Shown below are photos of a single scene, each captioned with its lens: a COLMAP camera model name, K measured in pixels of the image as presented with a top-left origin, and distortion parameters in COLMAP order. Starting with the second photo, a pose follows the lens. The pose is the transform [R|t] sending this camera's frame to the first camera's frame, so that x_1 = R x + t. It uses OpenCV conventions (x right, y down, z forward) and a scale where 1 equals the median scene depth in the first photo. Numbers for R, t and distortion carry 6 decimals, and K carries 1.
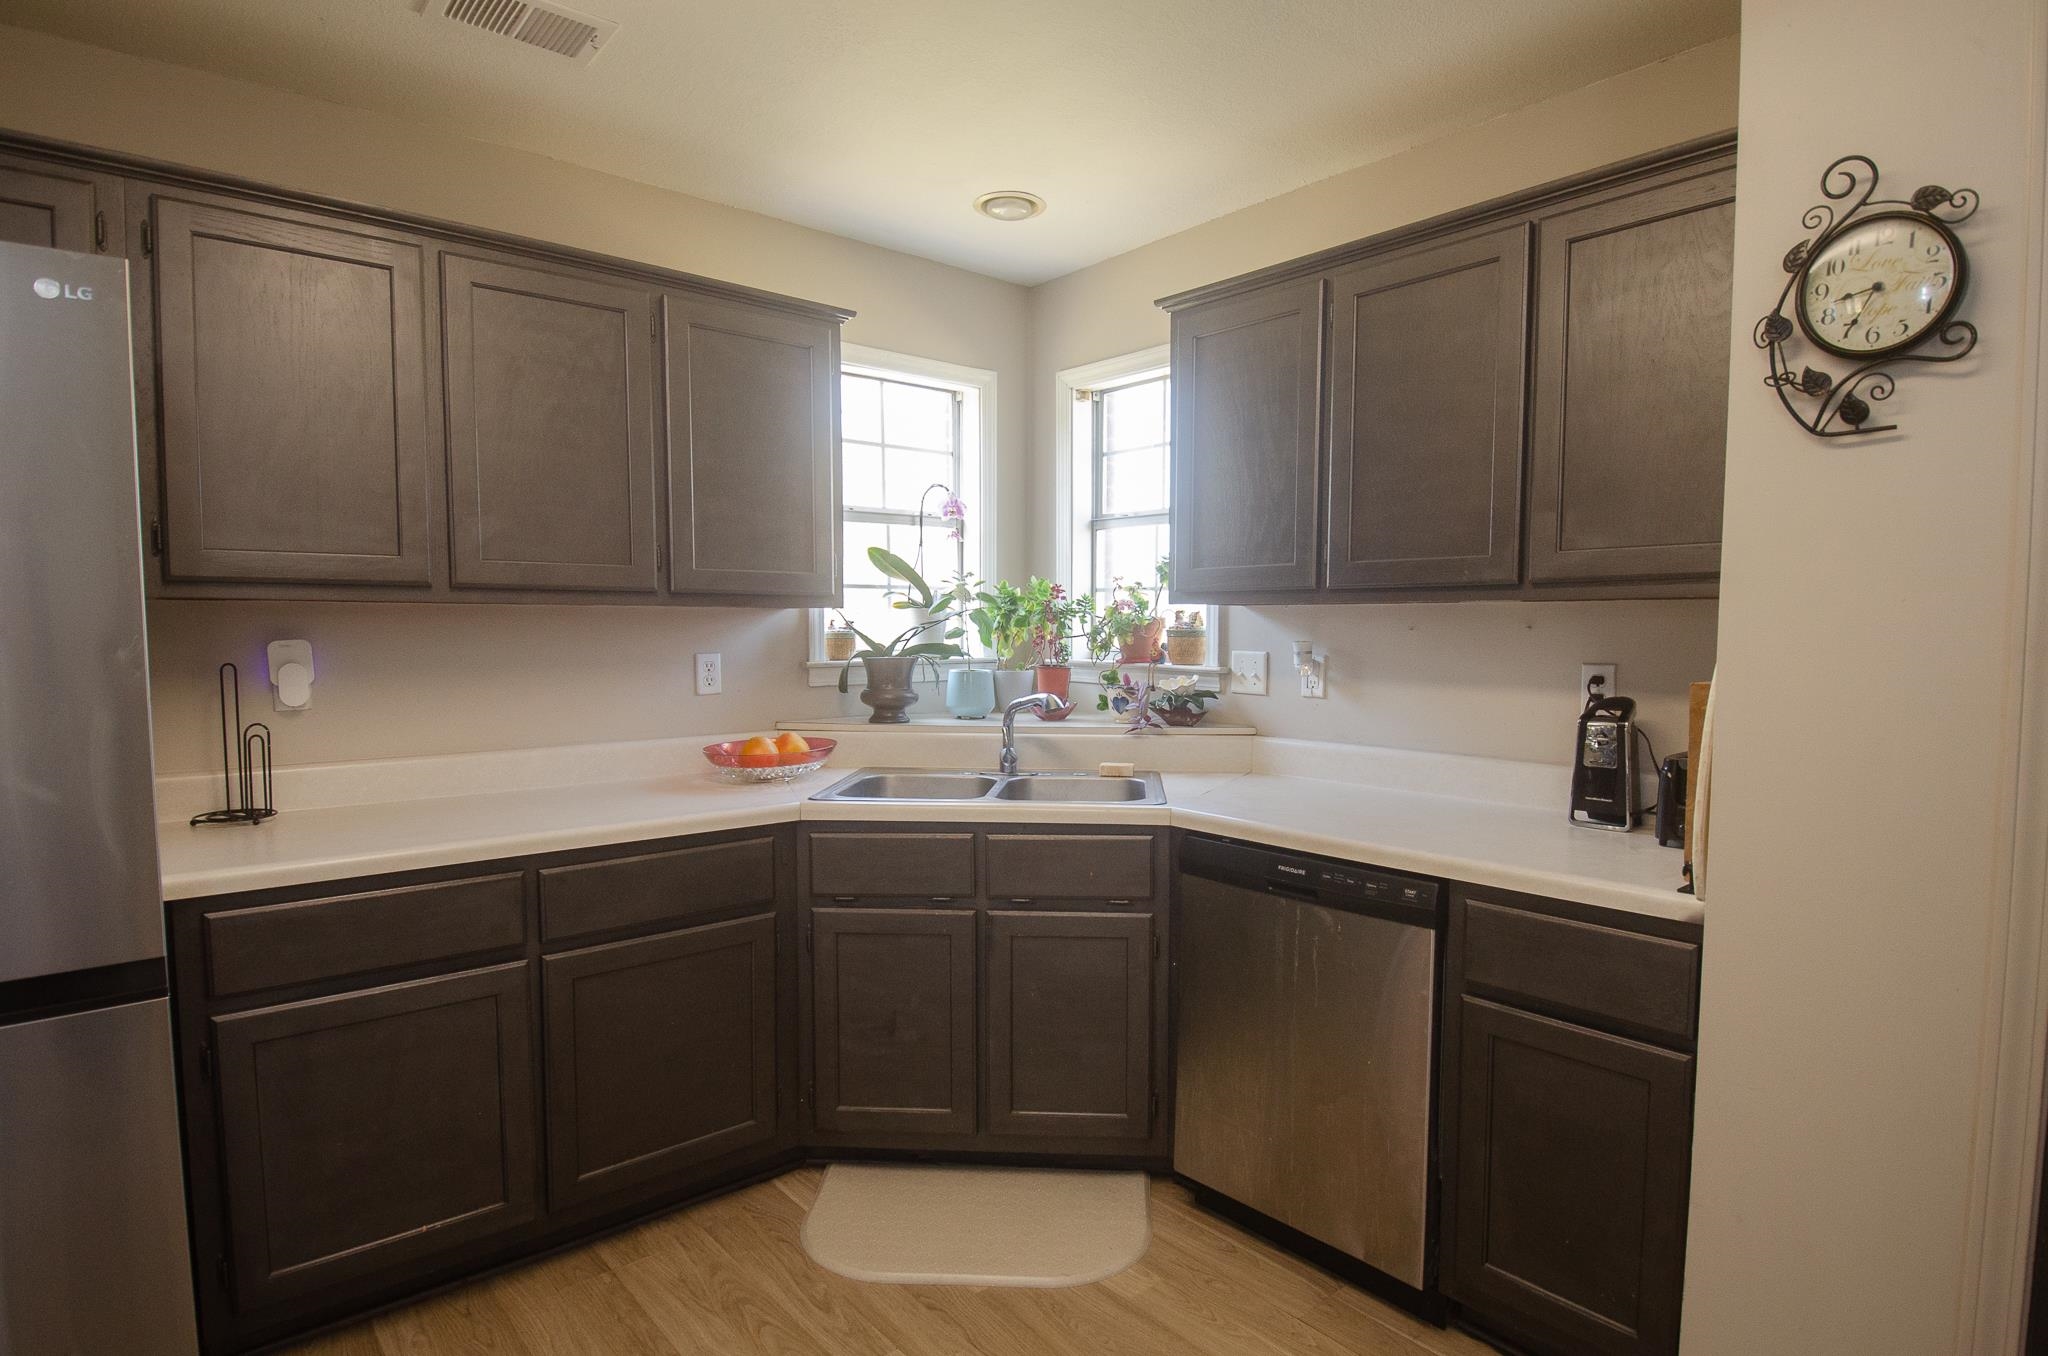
lens RADIAL K [[1047.0, 0, 1028.7], [0, 1047.0, 692.7], [0, 0, 1]] dist [-0.029002, -0.001025]
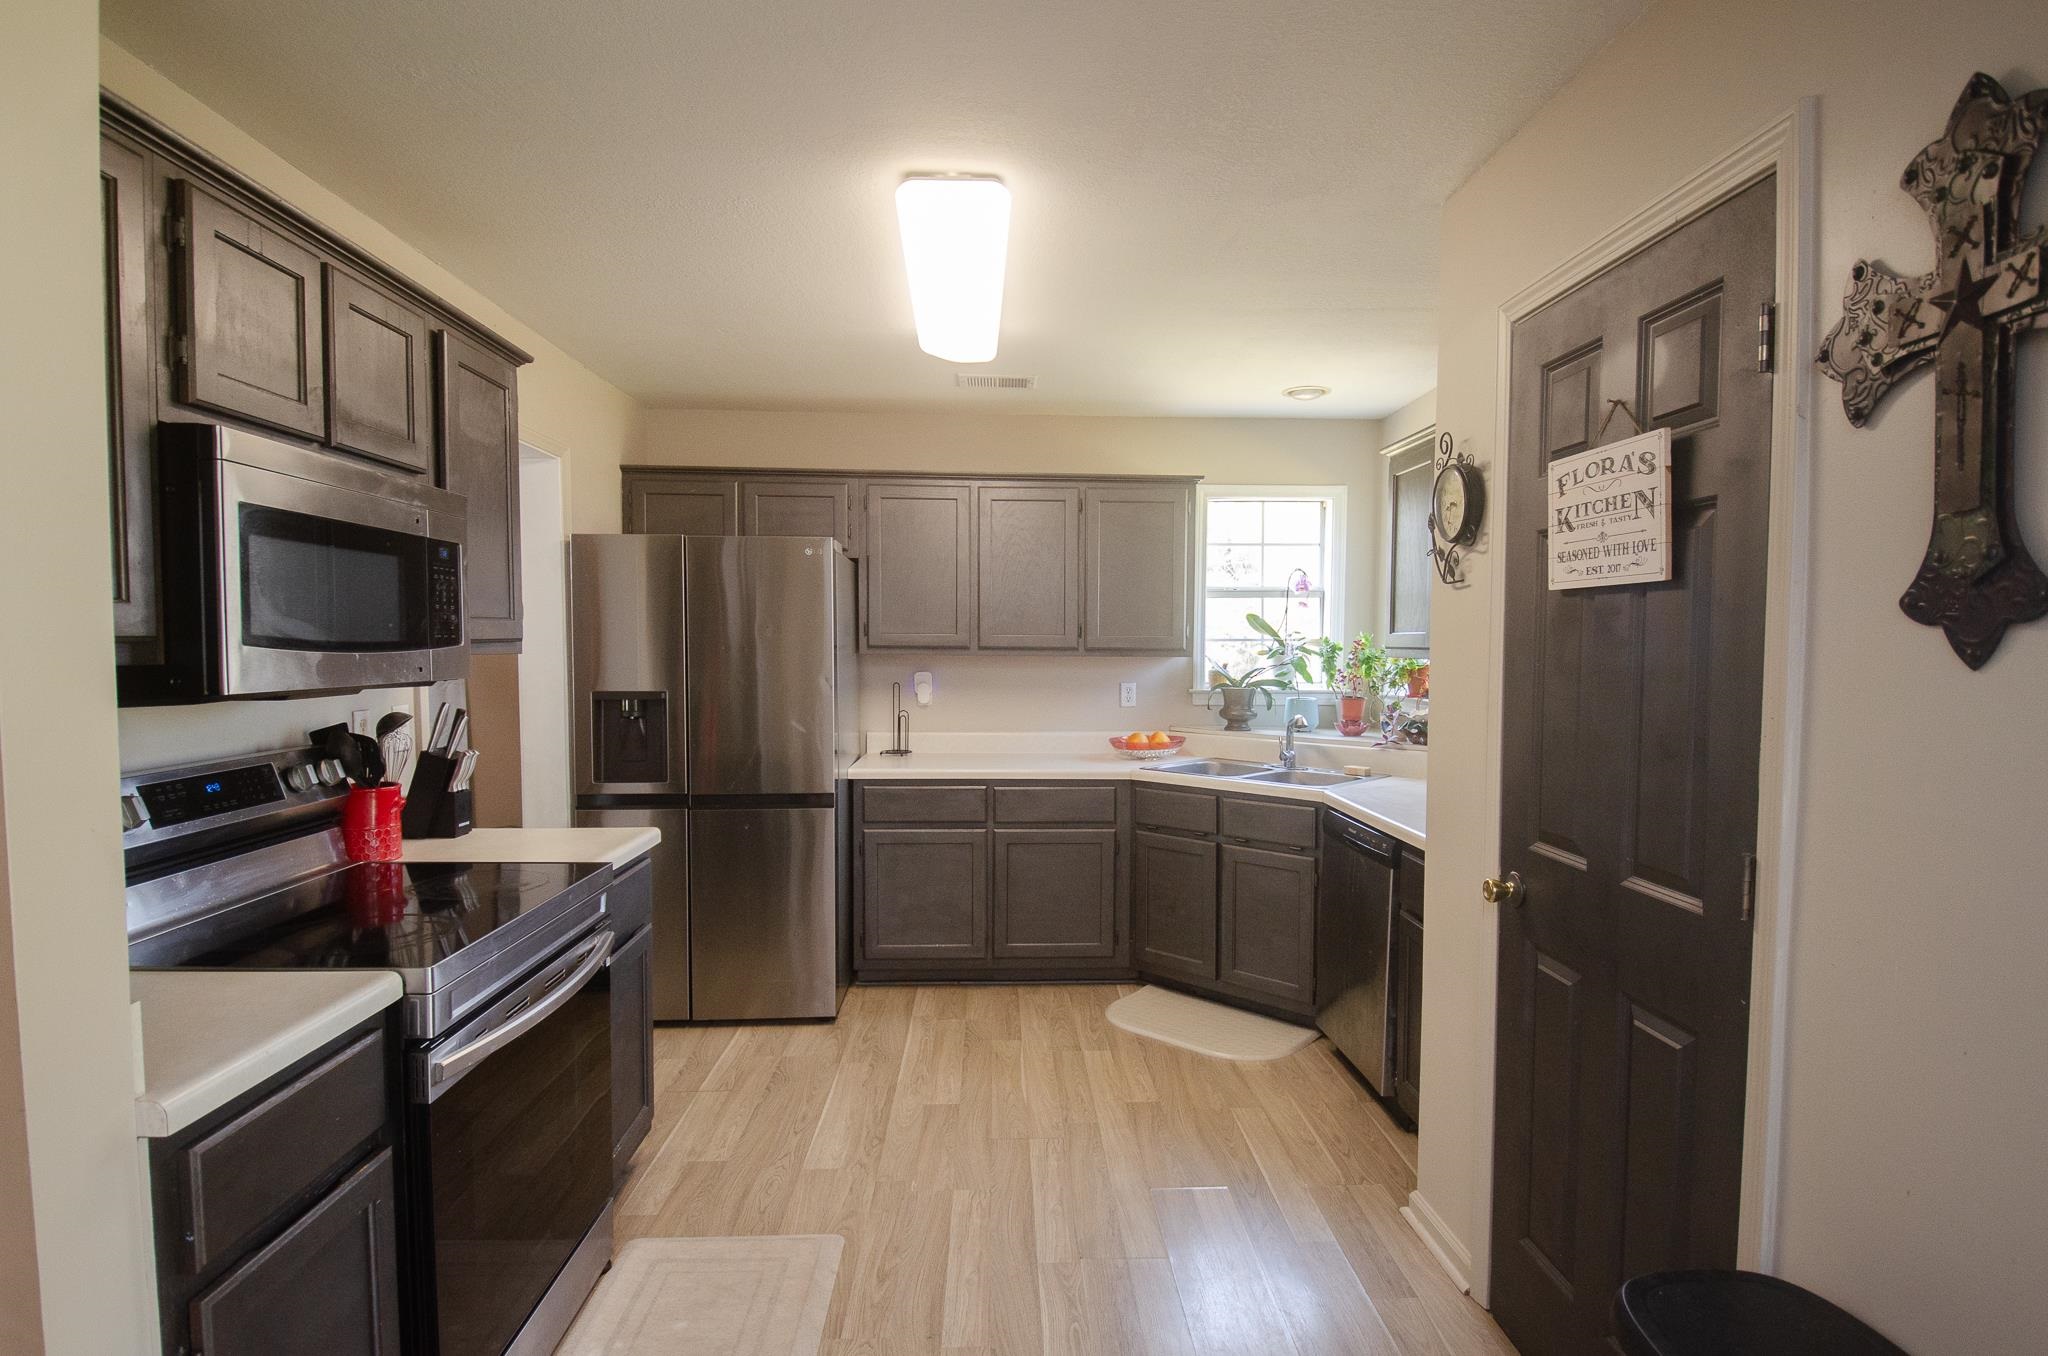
lens RADIAL K [[1047.0, 0, 1028.7], [0, 1047.0, 692.7], [0, 0, 1]] dist [-0.029002, -0.001025]
pose [[0.765483, 0.033744, -0.642571, 0.754075], [-0.042676, 0.999088, 0.001627, -0.019716], [0.642040, 0.026177, 0.766225, -0.458519]]
